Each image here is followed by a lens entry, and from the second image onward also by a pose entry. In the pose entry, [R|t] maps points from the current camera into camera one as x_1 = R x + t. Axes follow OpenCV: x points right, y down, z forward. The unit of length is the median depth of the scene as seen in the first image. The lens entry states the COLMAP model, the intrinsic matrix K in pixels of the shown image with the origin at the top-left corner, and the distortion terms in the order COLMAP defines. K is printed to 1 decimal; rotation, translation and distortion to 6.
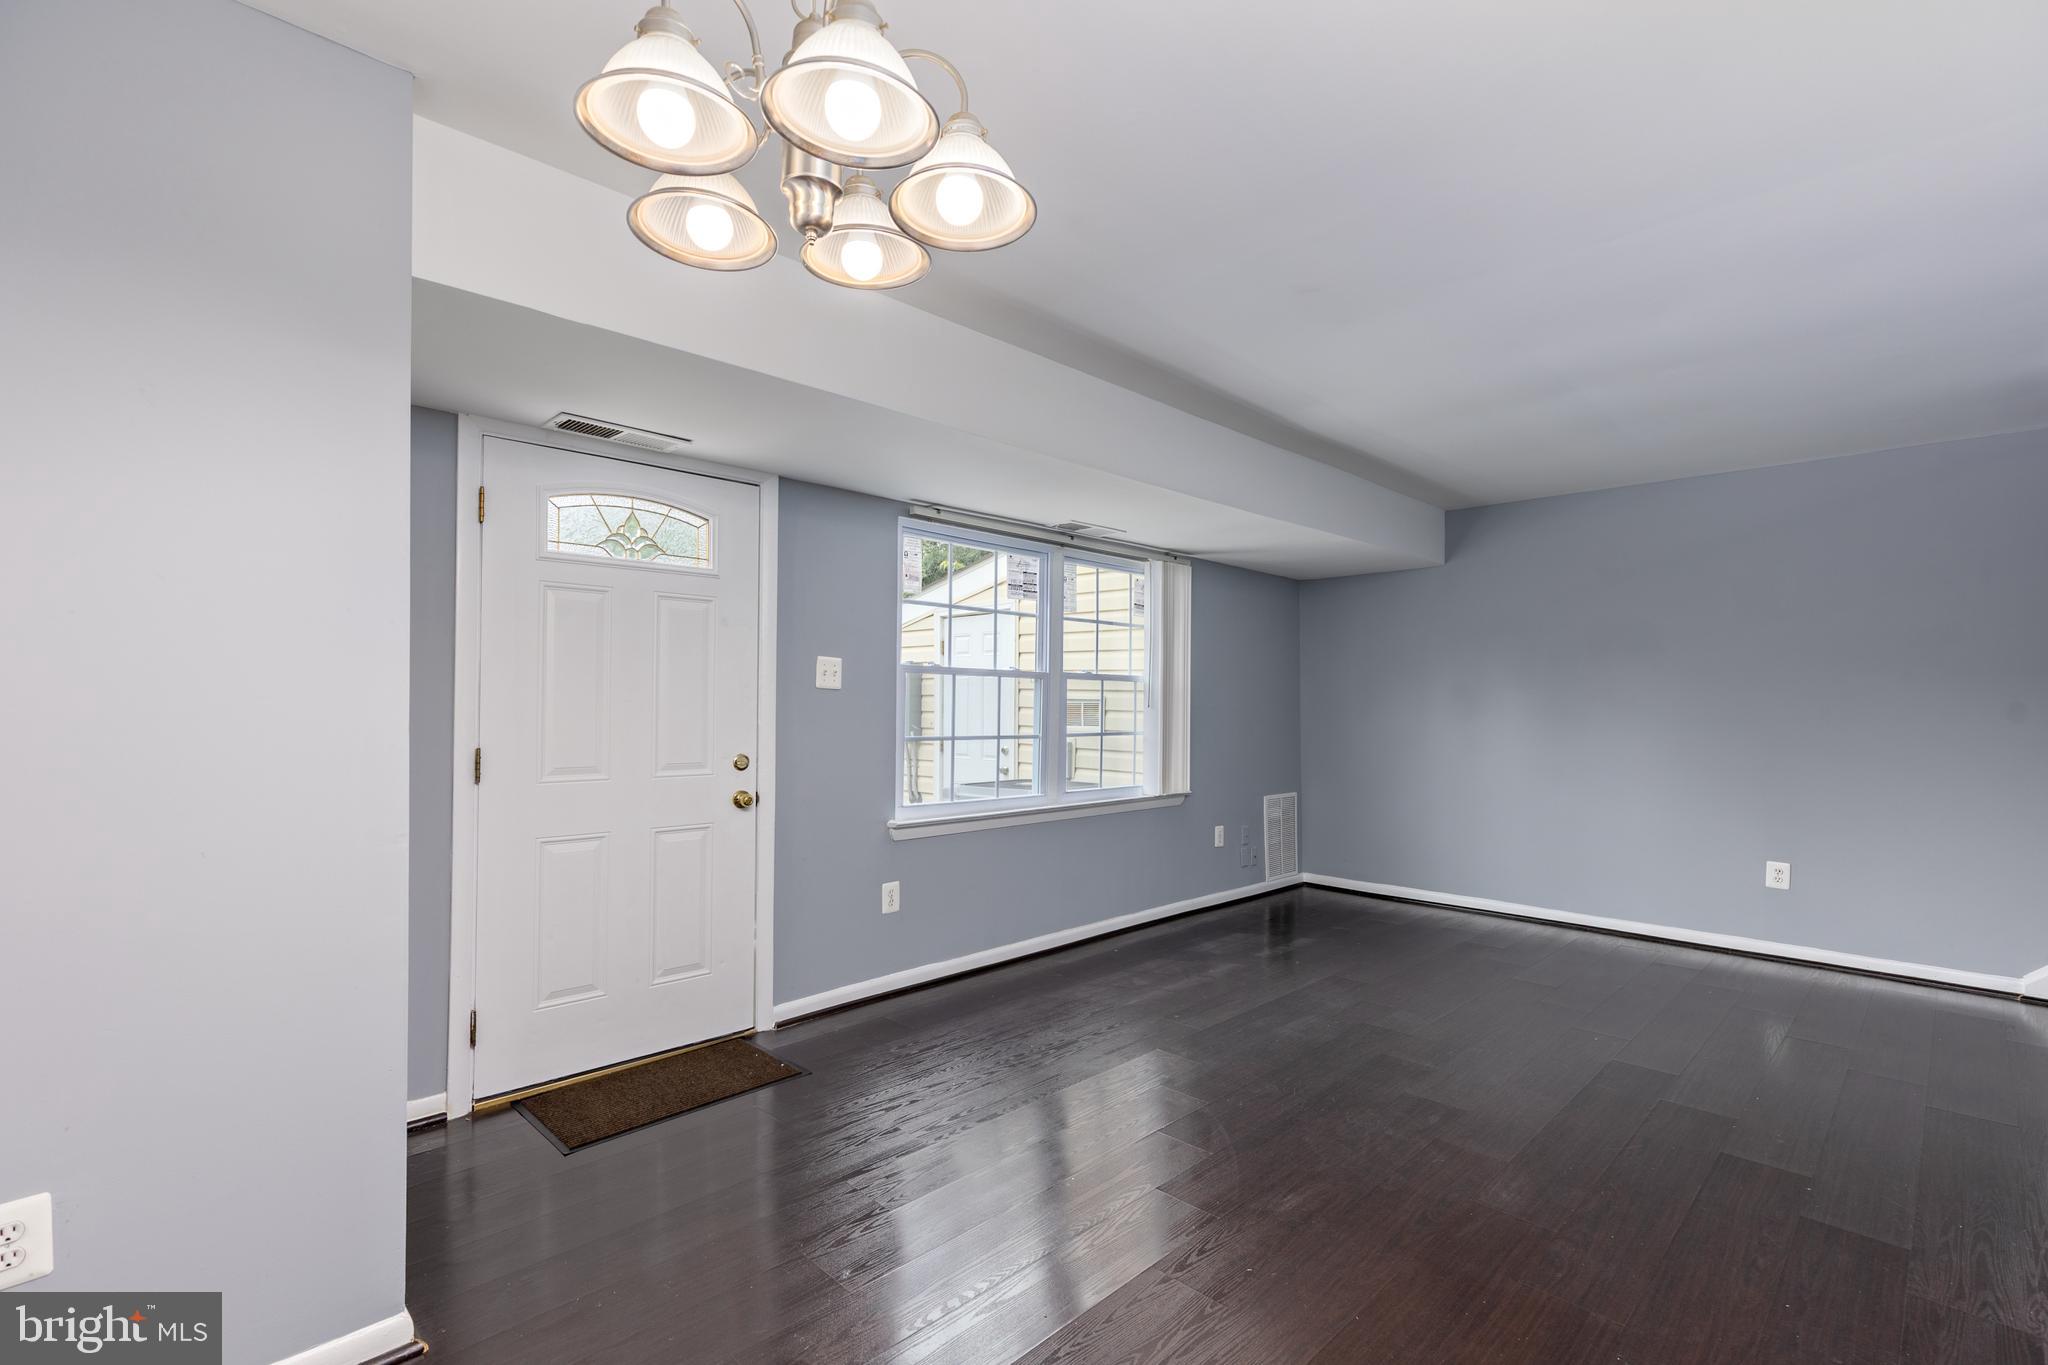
lens RADIAL K [[907.5, 0, 1067.0], [0, 907.5, 692.1], [0, 0, 1]] dist [-0.001363, 0.000156]
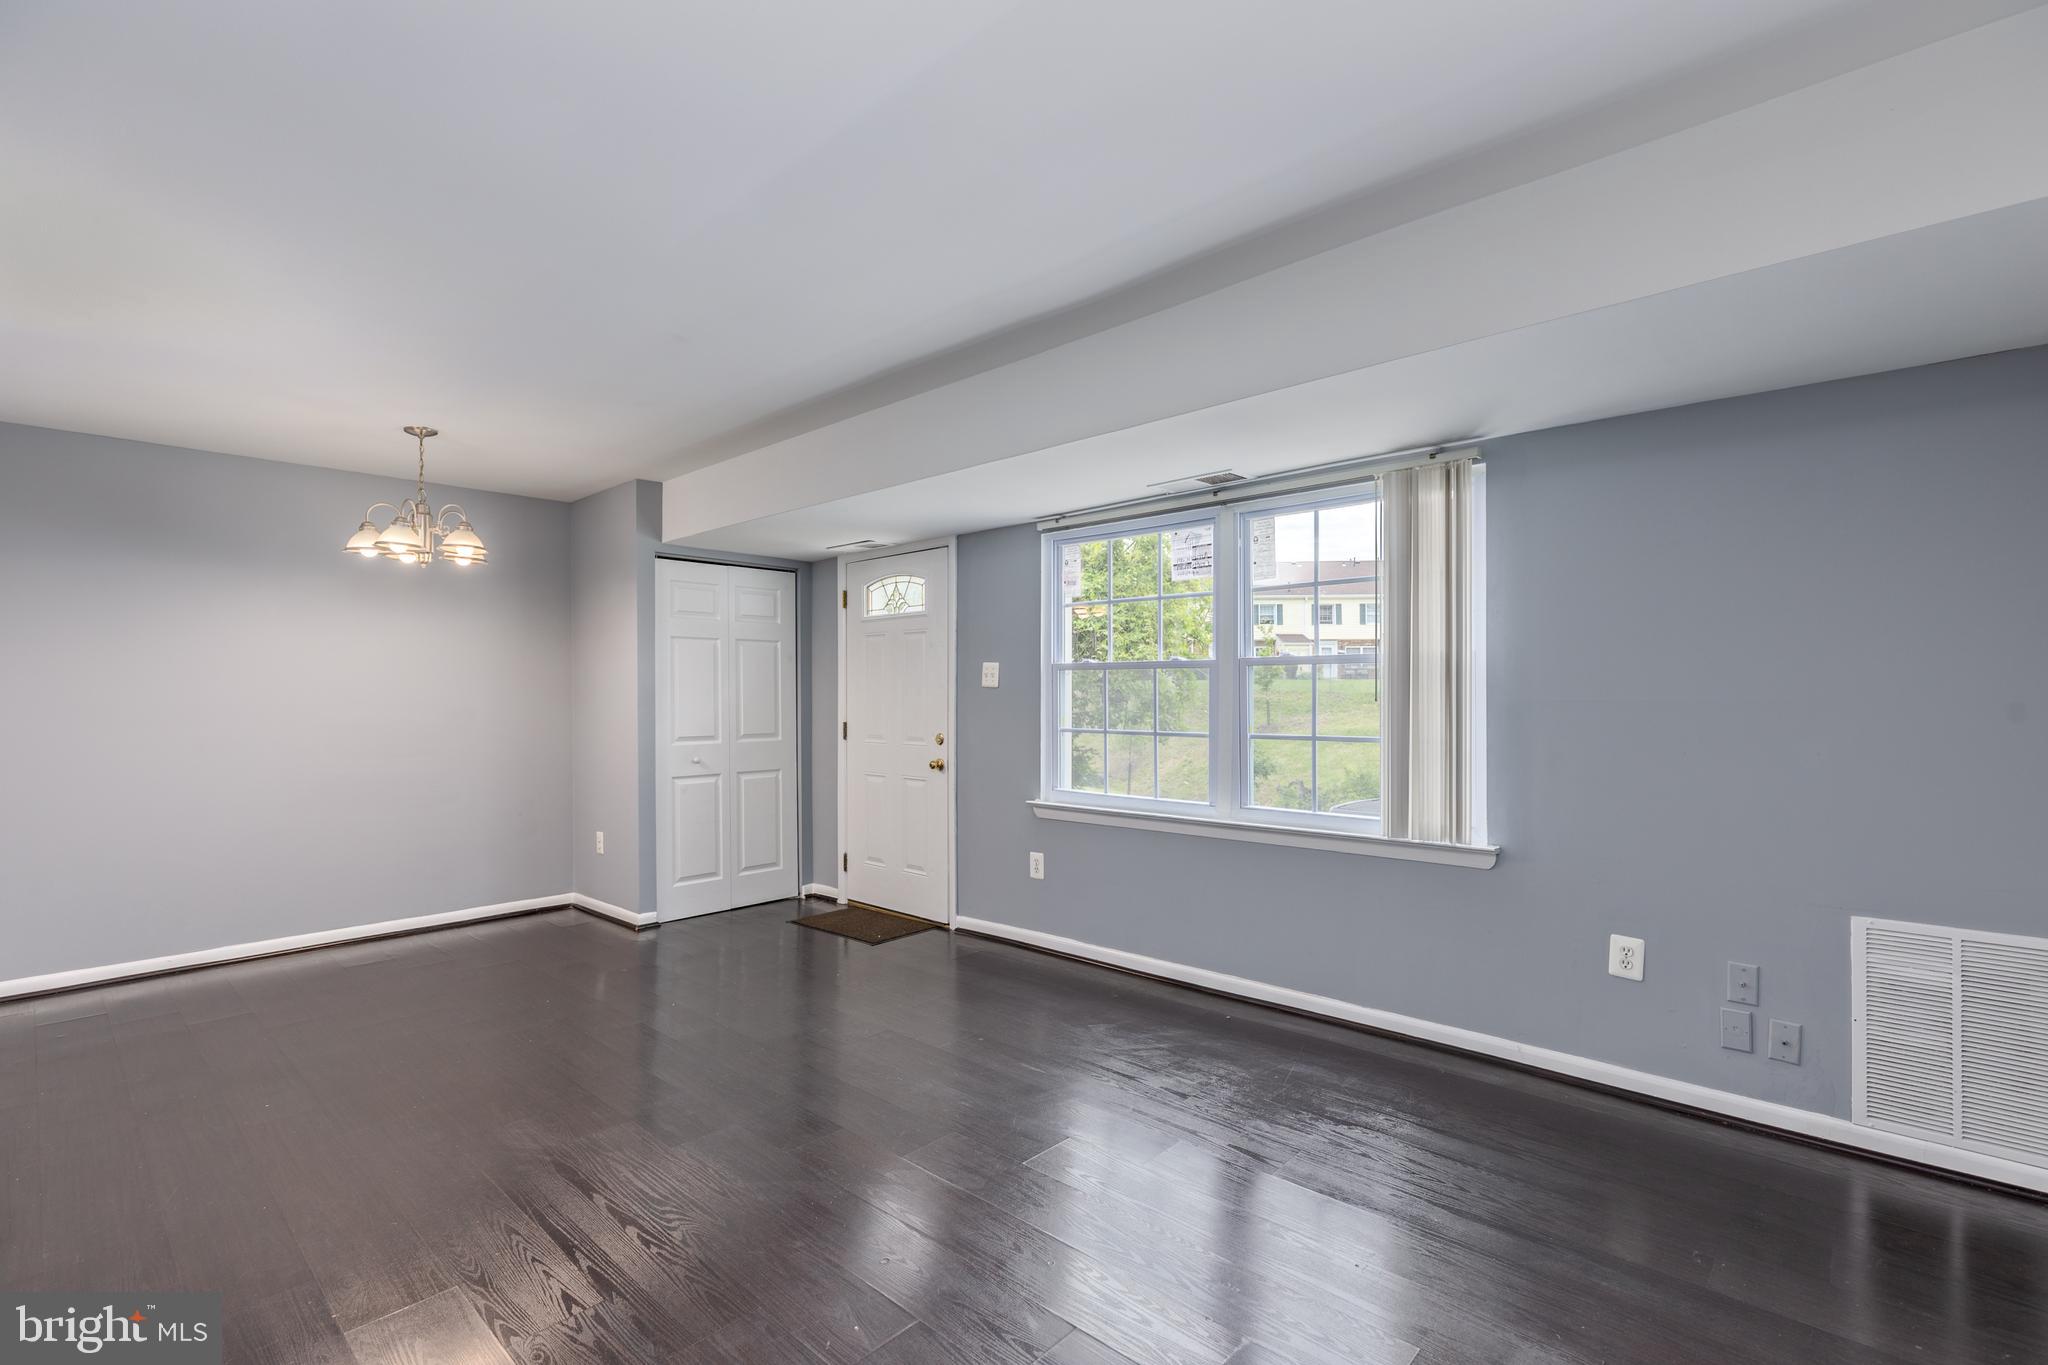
lens RADIAL K [[907.5, 0, 1067.0], [0, 907.5, 692.1], [0, 0, 1]] dist [-0.001363, 0.000156]
pose [[0.053594, -0.000902, -0.998562, 0.964811], [0.024611, 0.999697, 0.000418, 0.004846], [0.998260, -0.024598, 0.053600, 0.978256]]
